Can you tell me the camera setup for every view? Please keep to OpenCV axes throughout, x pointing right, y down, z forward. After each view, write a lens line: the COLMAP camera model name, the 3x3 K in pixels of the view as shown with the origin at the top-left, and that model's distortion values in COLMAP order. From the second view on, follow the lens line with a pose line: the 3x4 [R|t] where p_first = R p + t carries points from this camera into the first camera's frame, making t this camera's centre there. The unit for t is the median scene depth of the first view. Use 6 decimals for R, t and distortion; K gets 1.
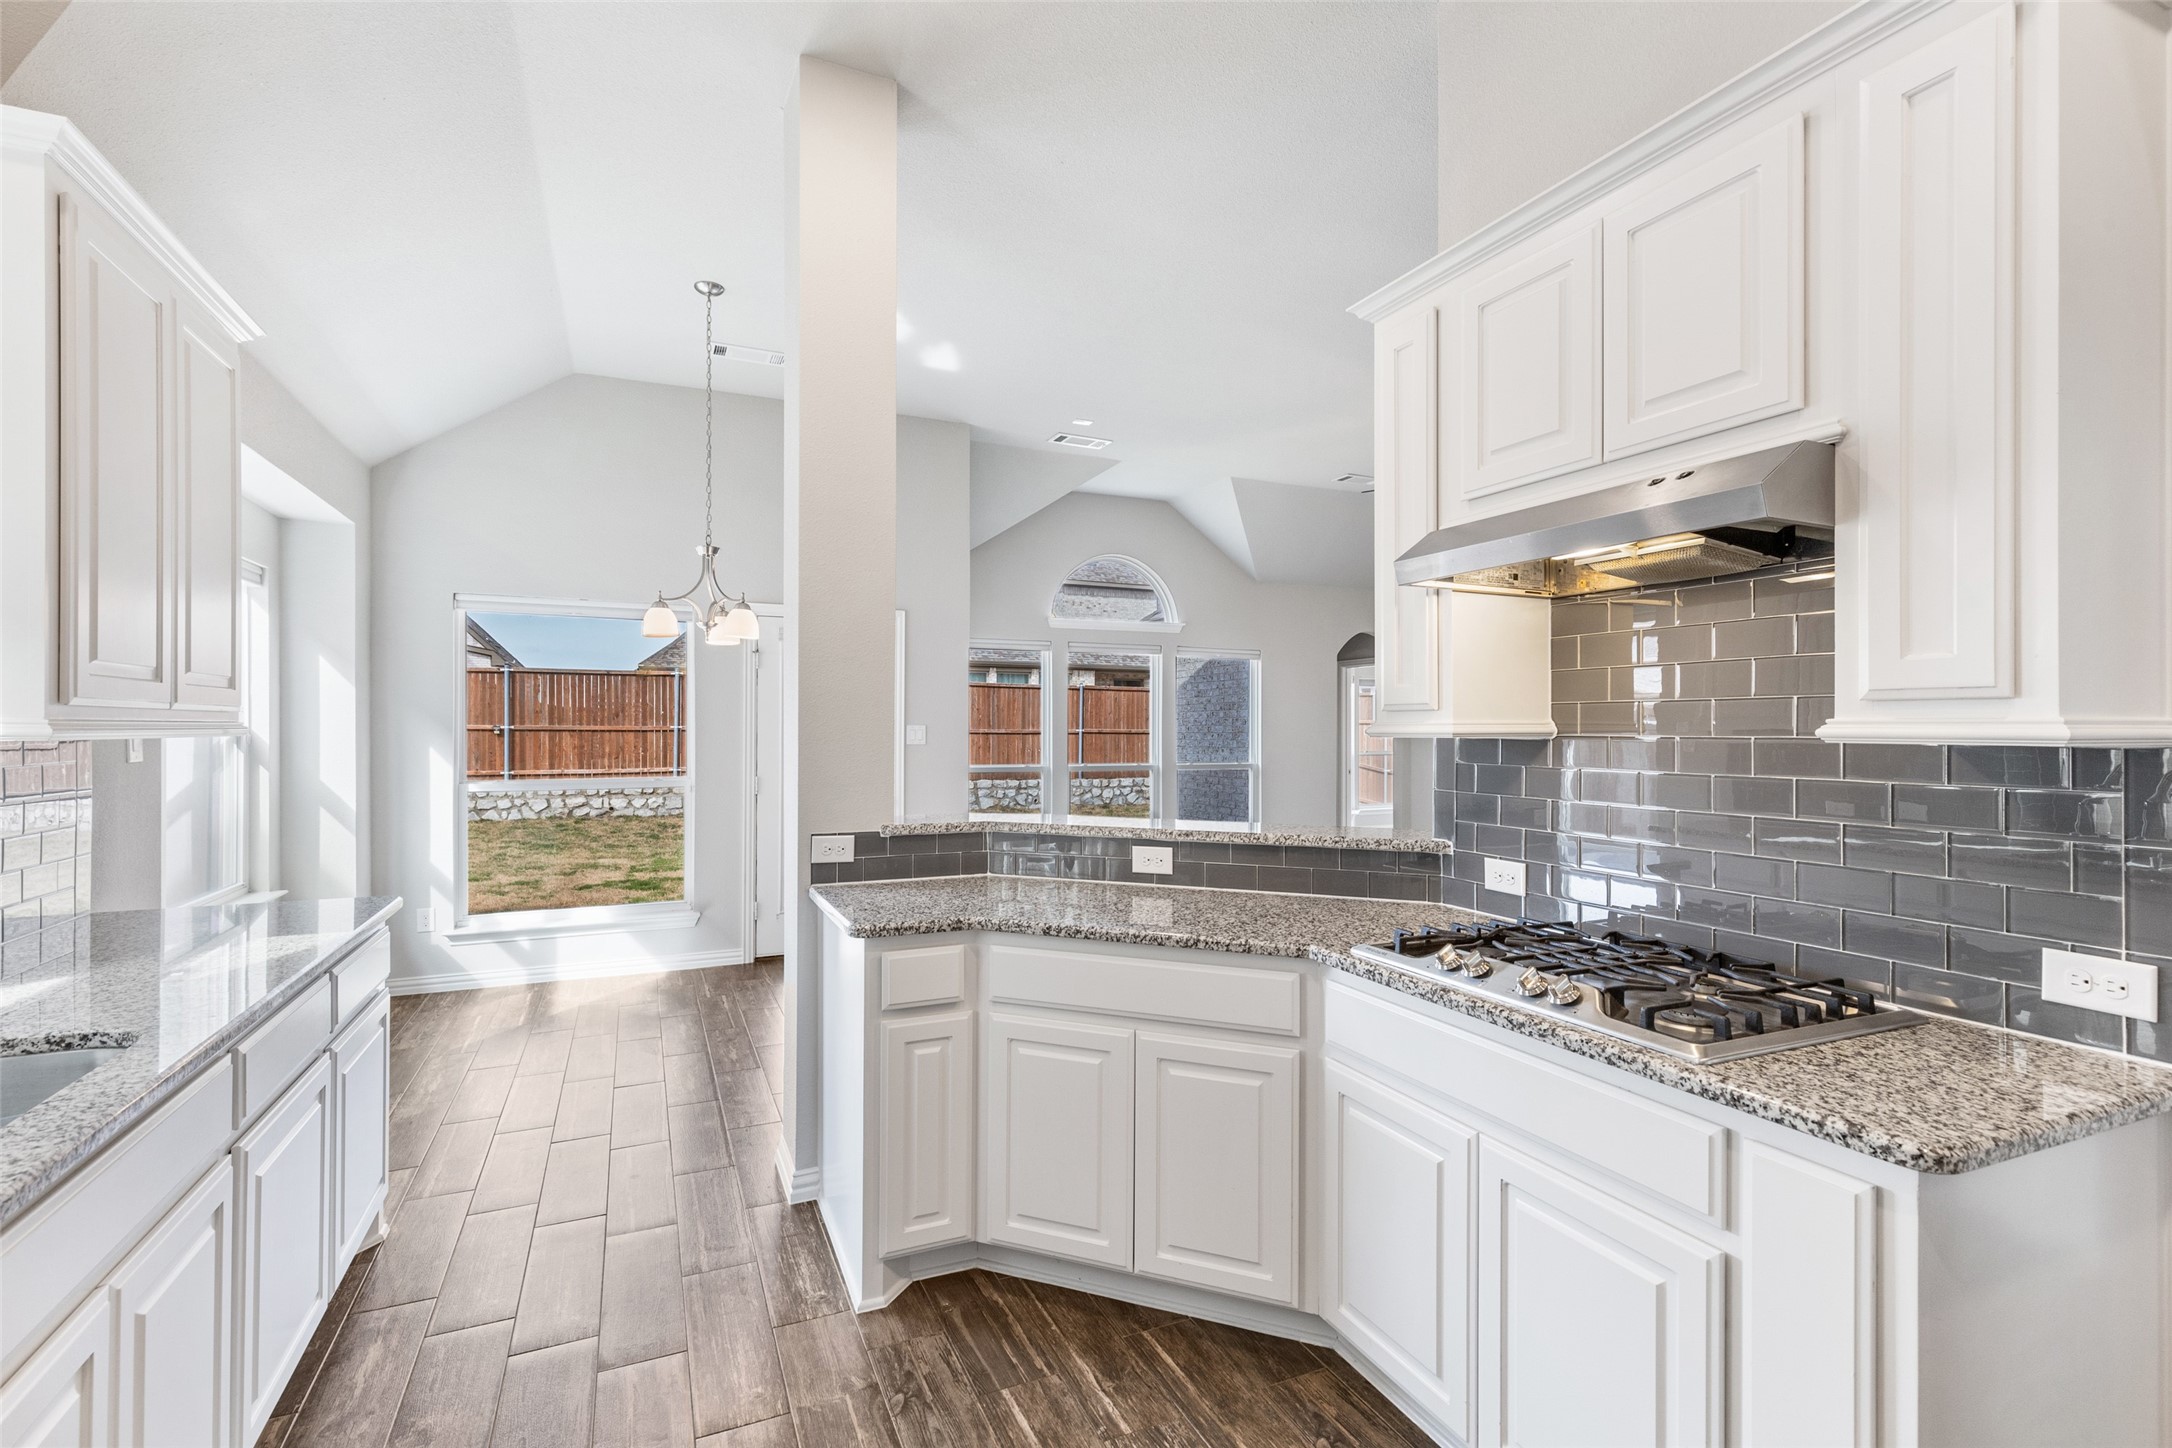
lens RADIAL K [[987.2, 0, 1102.4], [0, 987.2, 724.3], [0, 0, 1]] dist [0.012253, -0.001809]
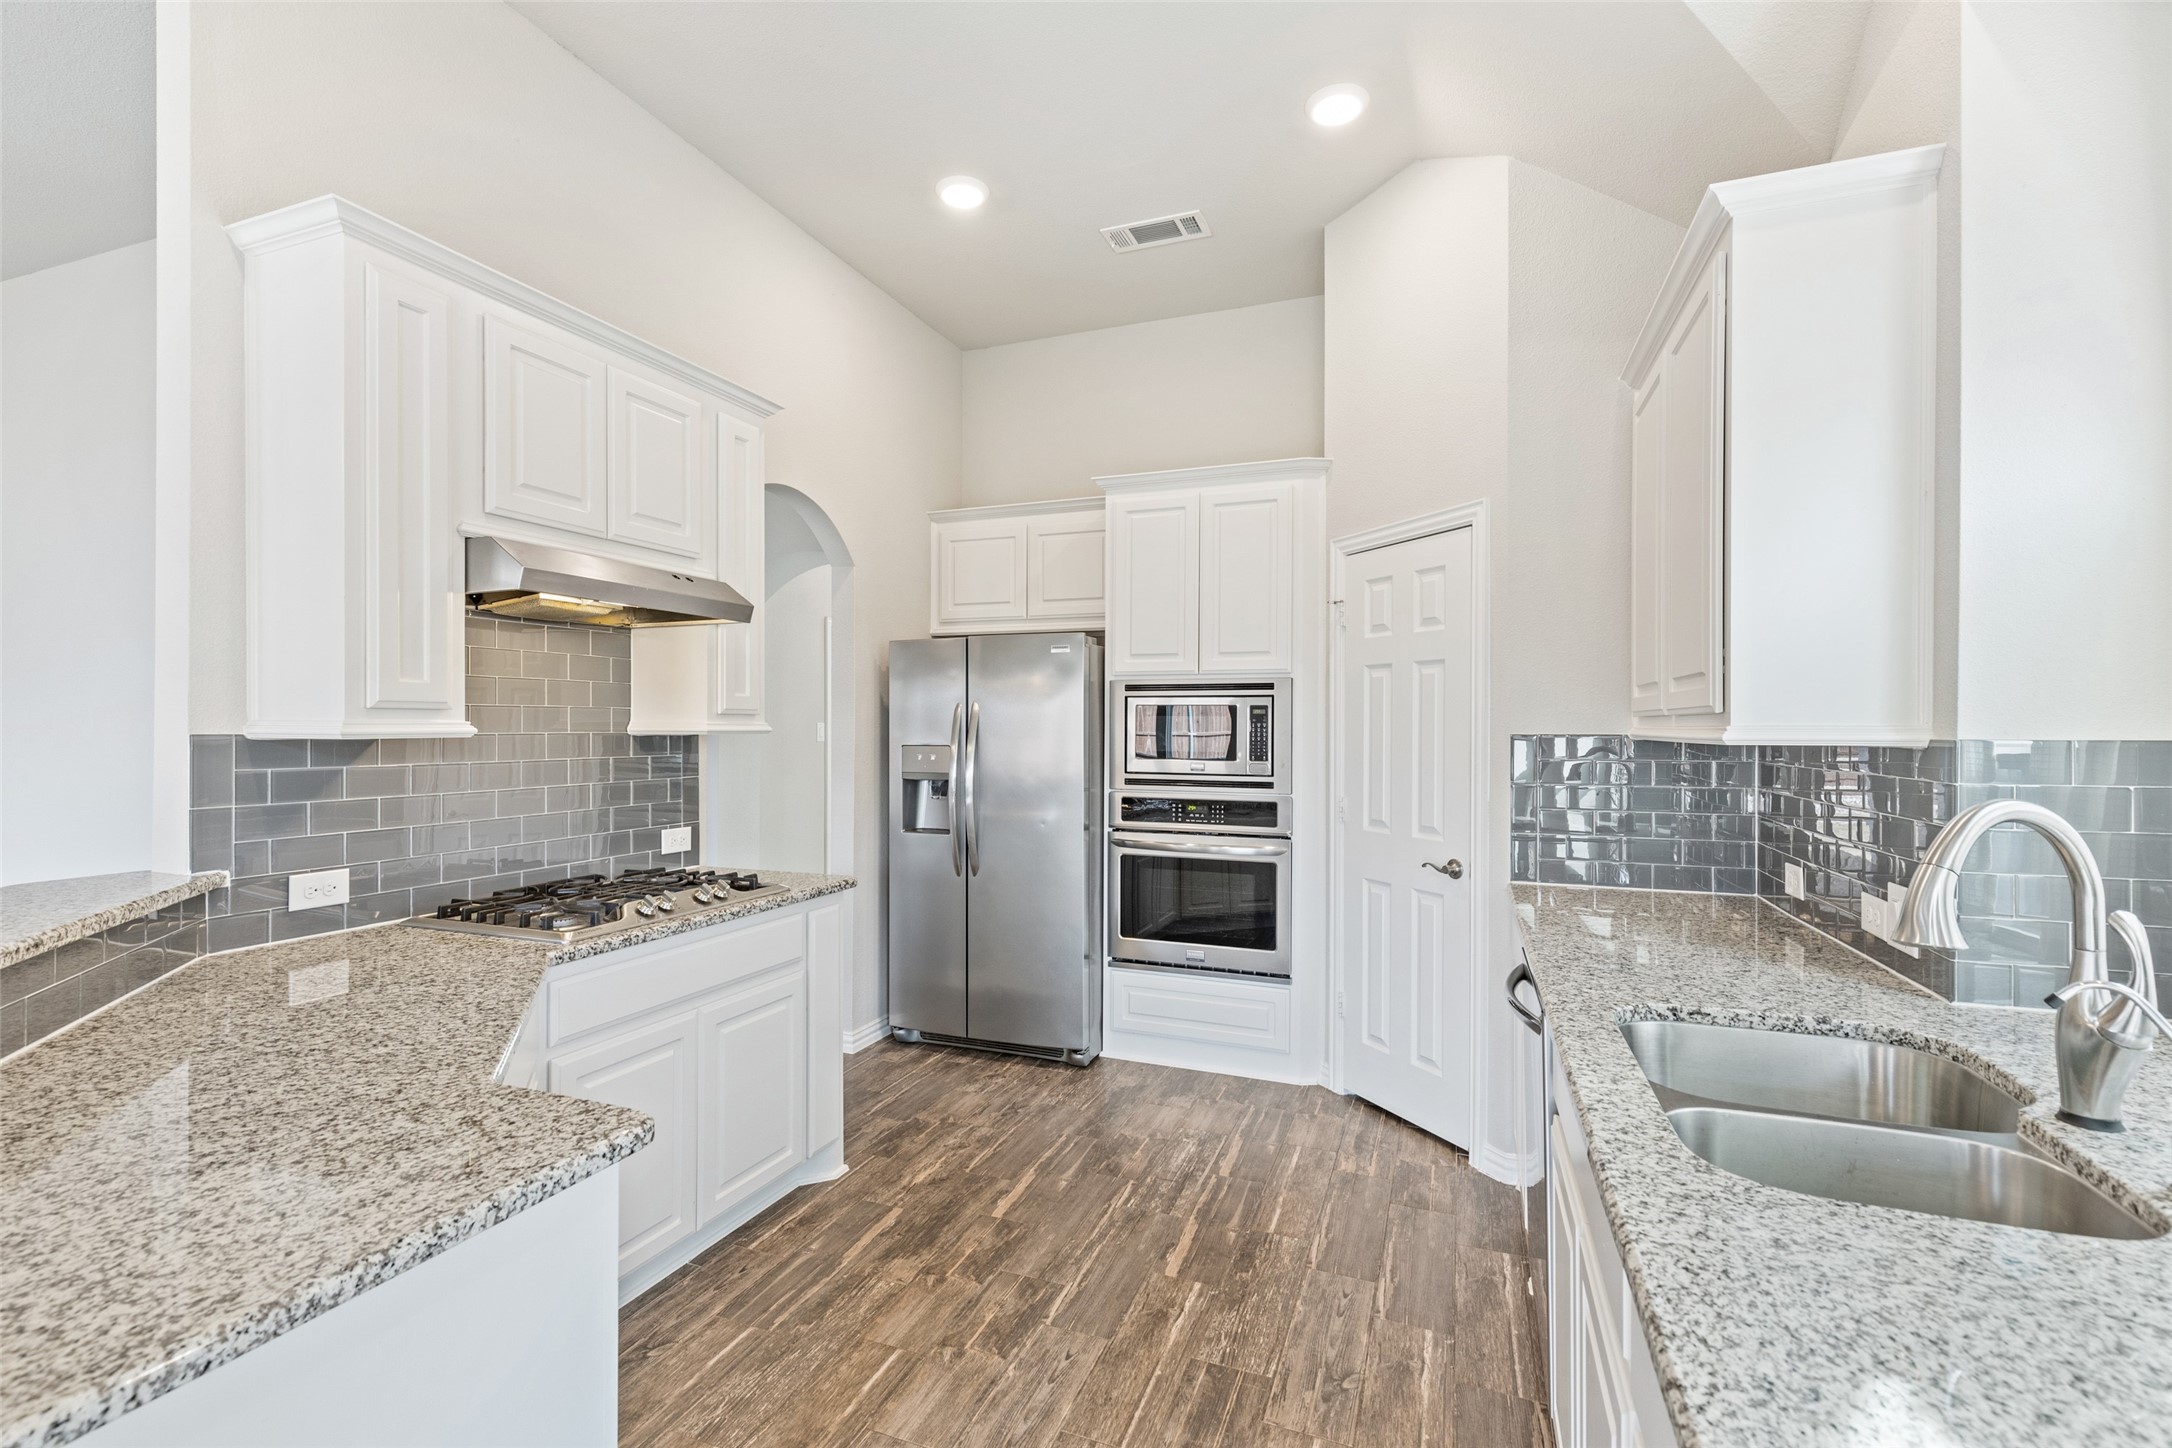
lens RADIAL K [[987.2, 0, 1083.4], [0, 987.2, 729.0], [0, 0, 1]] dist [0.012253, -0.001809]
pose [[-0.697885, -0.007205, 0.716174, -1.028977], [-0.013969, 0.999896, -0.003553, 0.003383], [-0.716074, -0.012484, -0.697913, 1.624306]]
